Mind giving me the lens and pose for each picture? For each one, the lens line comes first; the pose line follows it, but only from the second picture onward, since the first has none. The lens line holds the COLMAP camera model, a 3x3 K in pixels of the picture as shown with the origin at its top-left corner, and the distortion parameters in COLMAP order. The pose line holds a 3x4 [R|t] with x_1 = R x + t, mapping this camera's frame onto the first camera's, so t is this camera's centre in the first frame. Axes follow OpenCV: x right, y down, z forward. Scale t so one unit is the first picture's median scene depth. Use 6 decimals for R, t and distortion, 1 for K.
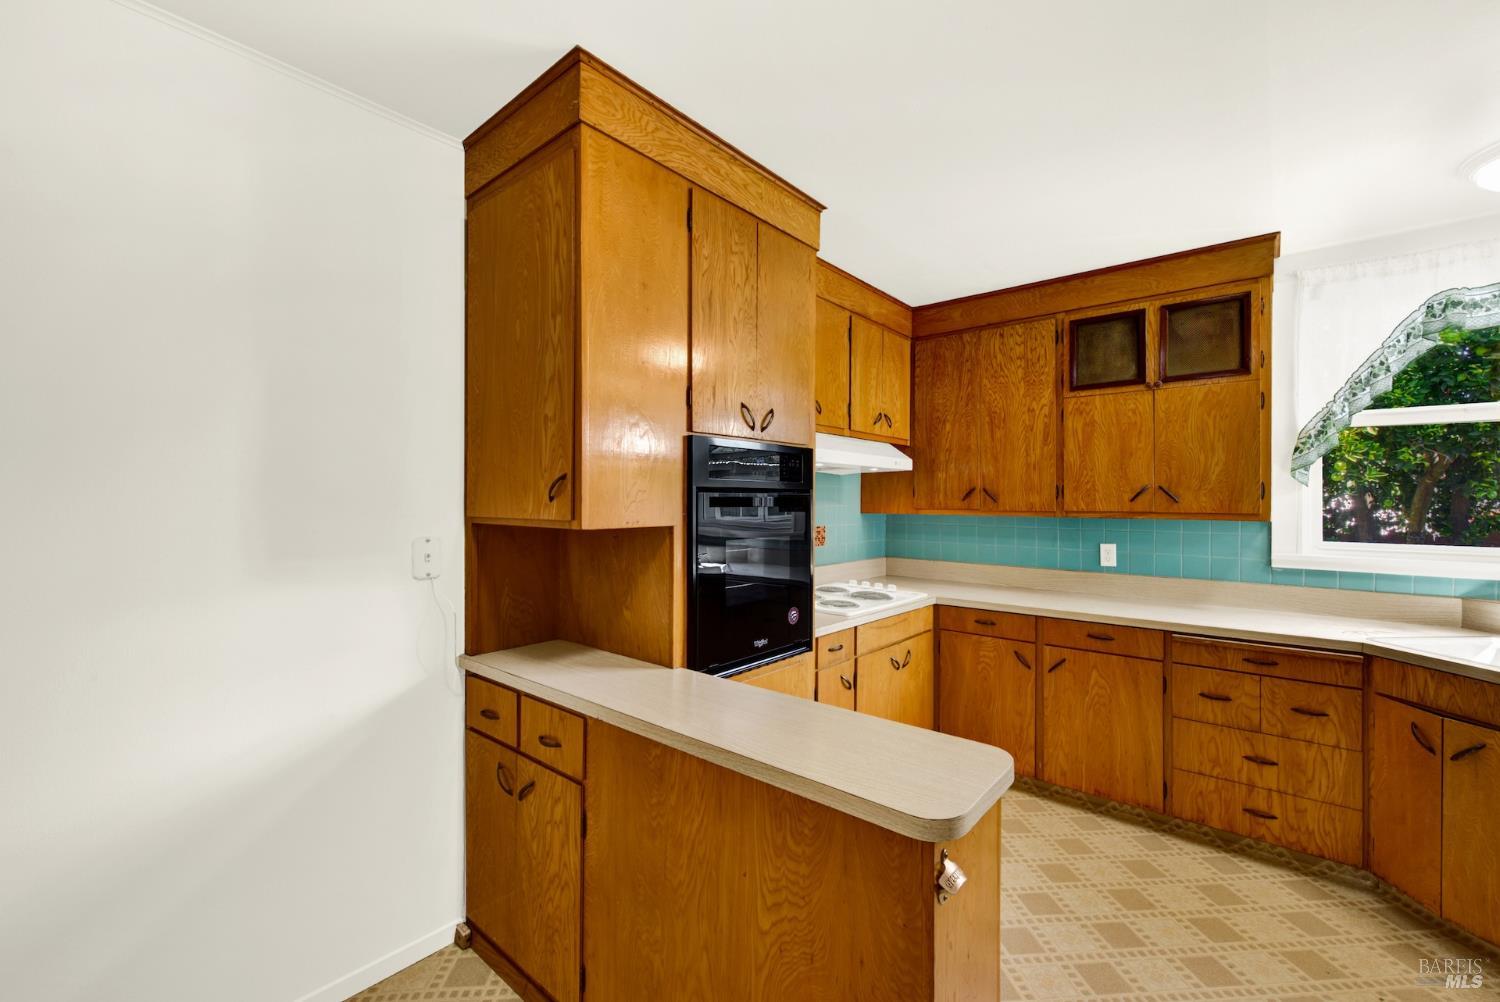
lens RADIAL K [[619.1, 0, 756.5], [0, 619.1, 494.9], [0, 0, 1]] dist [0.005910, -0.003802]
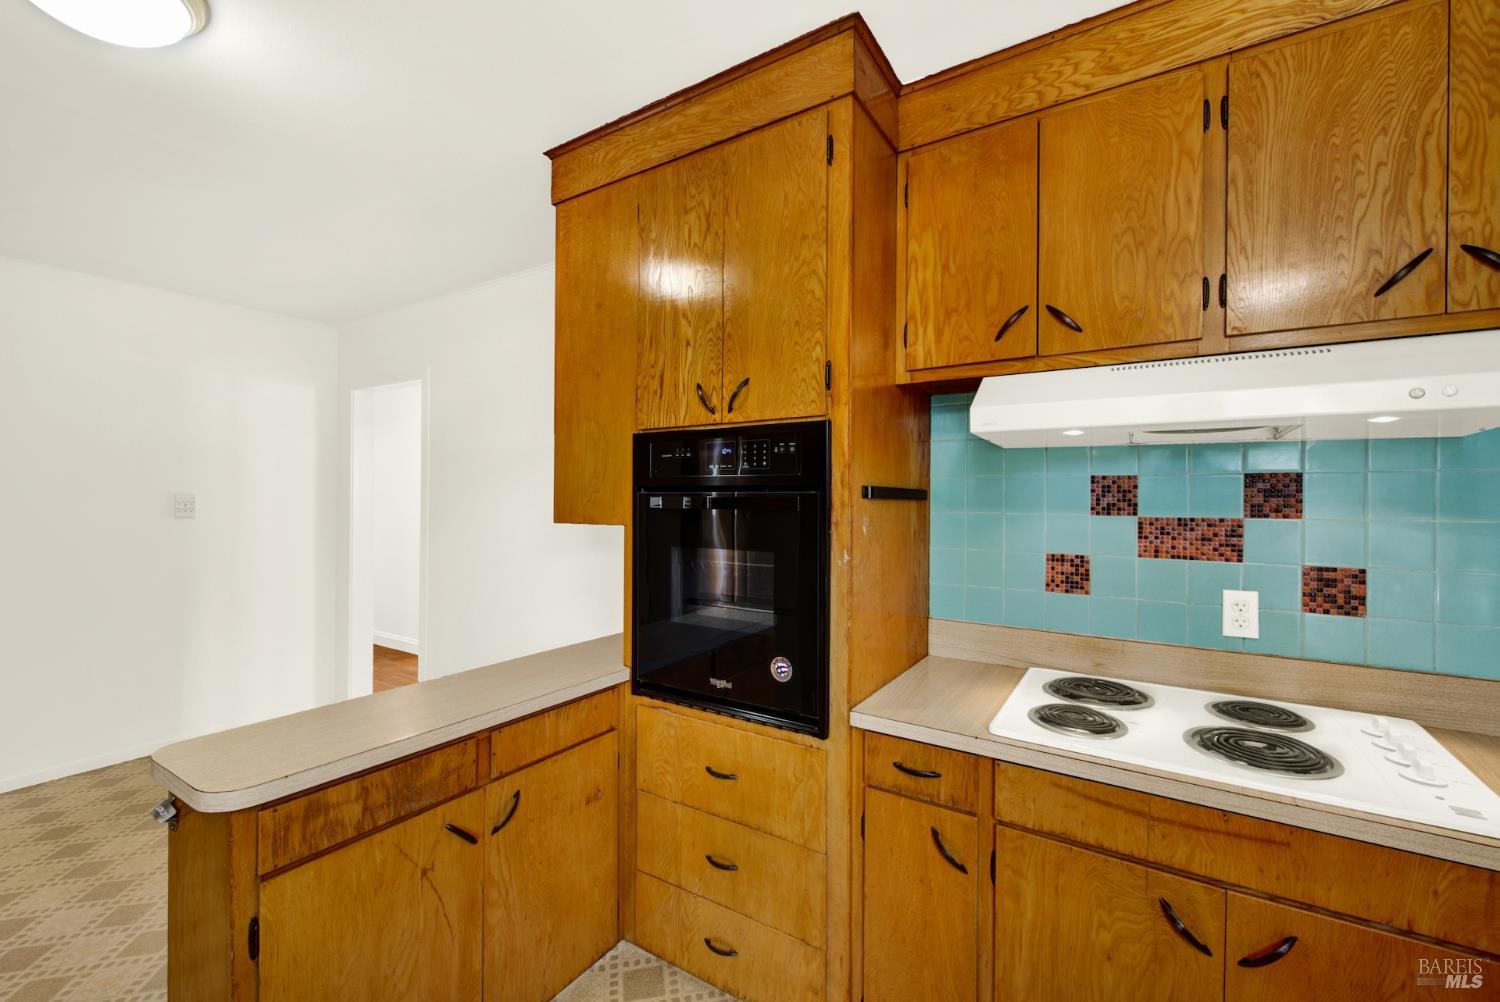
lens RADIAL K [[619.1, 0, 750.0], [0, 619.1, 499.1], [0, 0, 1]] dist [0.005910, -0.003802]
pose [[0.129656, -0.004913, -0.991547, 0.604911], [0.001015, 0.999988, -0.004822, 0.007851], [0.991558, -0.000382, 0.129660, 0.718856]]
